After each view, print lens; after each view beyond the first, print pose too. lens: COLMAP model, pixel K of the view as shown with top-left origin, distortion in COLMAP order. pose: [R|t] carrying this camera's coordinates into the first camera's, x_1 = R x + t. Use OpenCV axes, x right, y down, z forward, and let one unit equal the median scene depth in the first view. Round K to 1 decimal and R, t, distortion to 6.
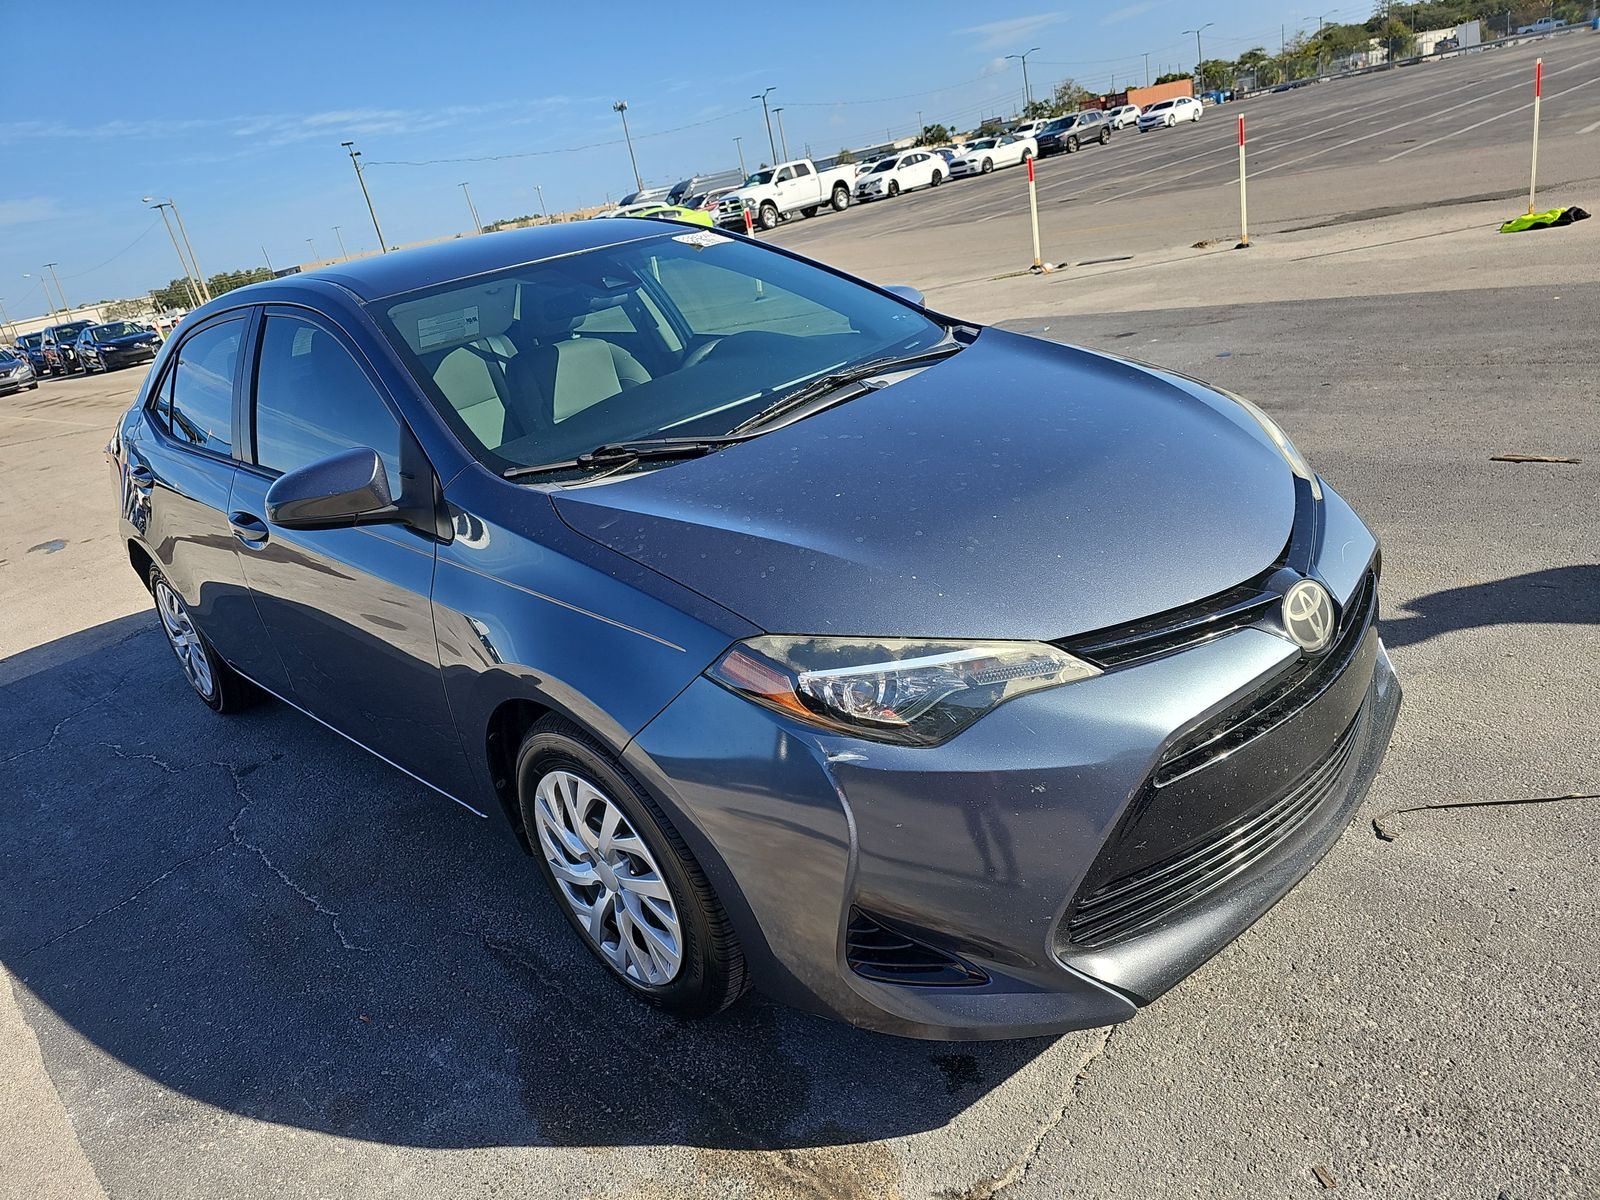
lens RADIAL K [[1072.7, 0, 800.0], [0, 1072.7, 600.0], [0, 0, 1]] dist [0.003654, -0.000345]
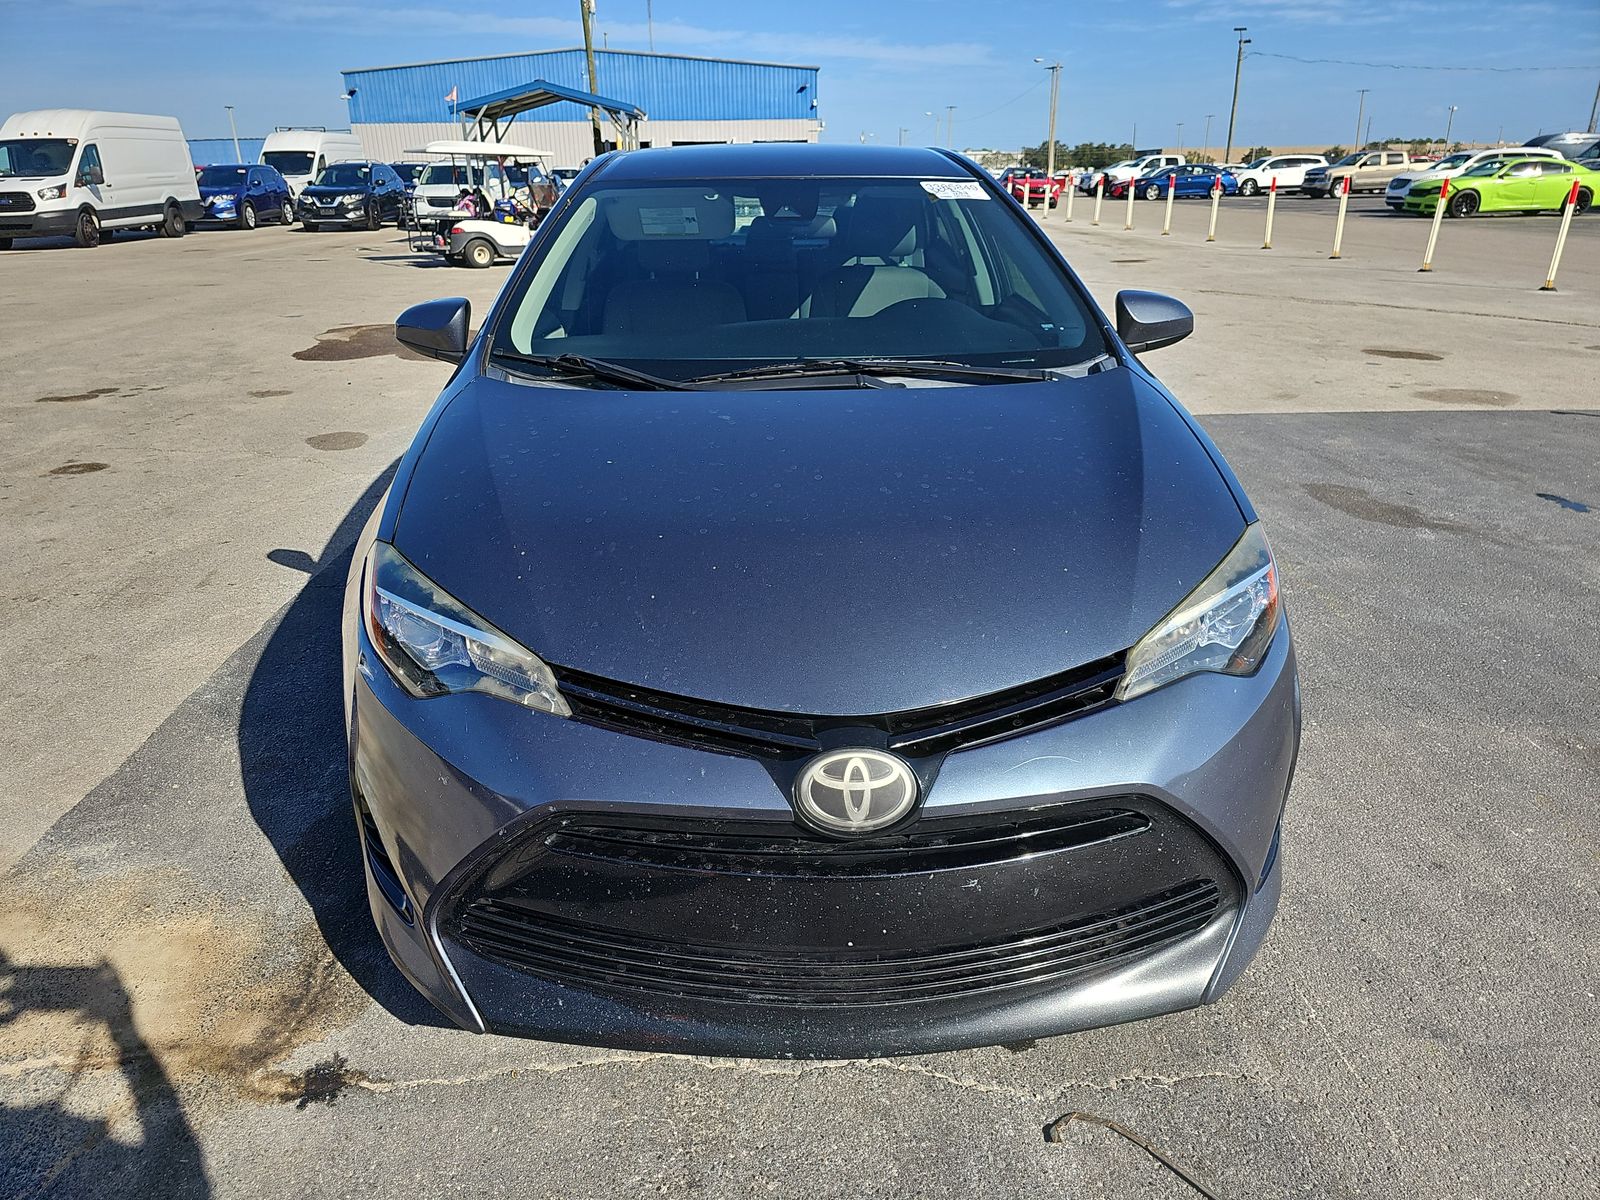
lens RADIAL K [[1072.5, 0, 800.0], [0, 1072.5, 632.5], [0, 0, 1]] dist [0.003070, -0.000319]
pose [[0.730837, 0.427580, -0.532027, 0.690519], [-0.366392, 0.903406, 0.222744, -0.218387], [0.575878, 0.032141, 0.816904, 0.260691]]
